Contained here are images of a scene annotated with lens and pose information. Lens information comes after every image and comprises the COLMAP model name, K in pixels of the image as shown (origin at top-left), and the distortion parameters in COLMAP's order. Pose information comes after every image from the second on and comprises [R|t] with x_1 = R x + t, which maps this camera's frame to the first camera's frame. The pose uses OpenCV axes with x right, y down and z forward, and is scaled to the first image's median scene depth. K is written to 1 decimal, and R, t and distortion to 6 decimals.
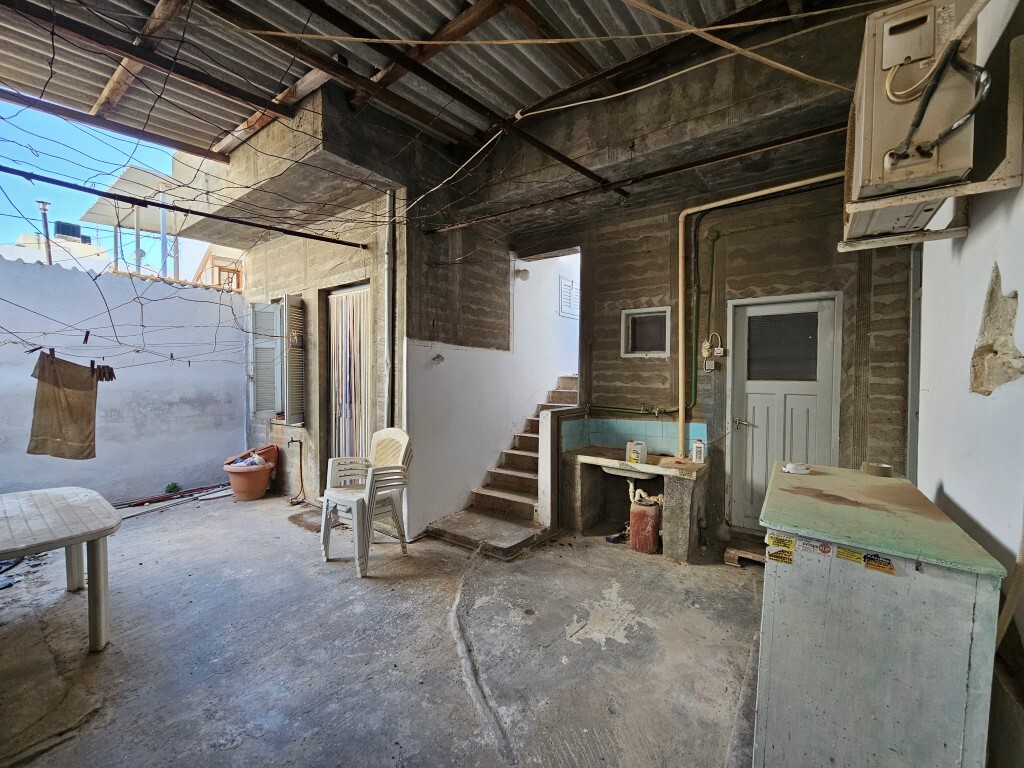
lens RADIAL K [[419.6, 0, 503.3], [0, 419.6, 384.4], [0, 0, 1]] dist [-0.001024, -0.000134]
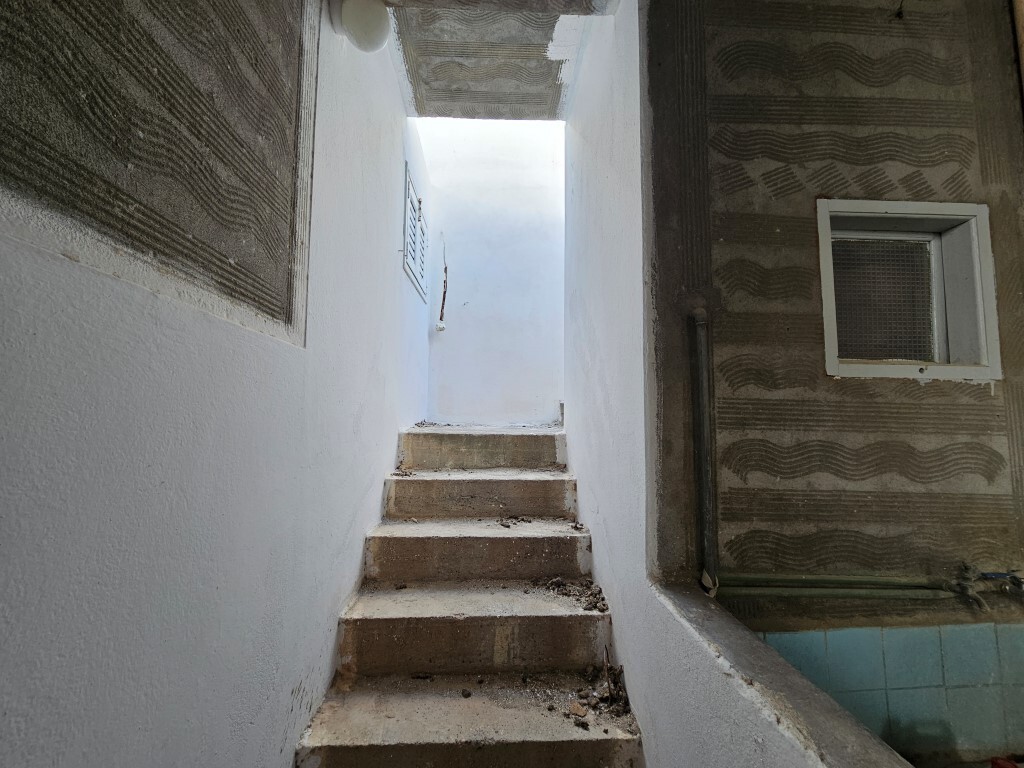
lens RADIAL K [[419.6, 0, 503.3], [0, 419.6, 384.4], [0, 0, 1]] dist [-0.001024, -0.000134]
pose [[0.790028, 0.047162, 0.611254, -0.030811], [0.011360, 0.995739, -0.091510, -0.038176], [-0.612966, 0.079239, 0.786126, 0.917056]]
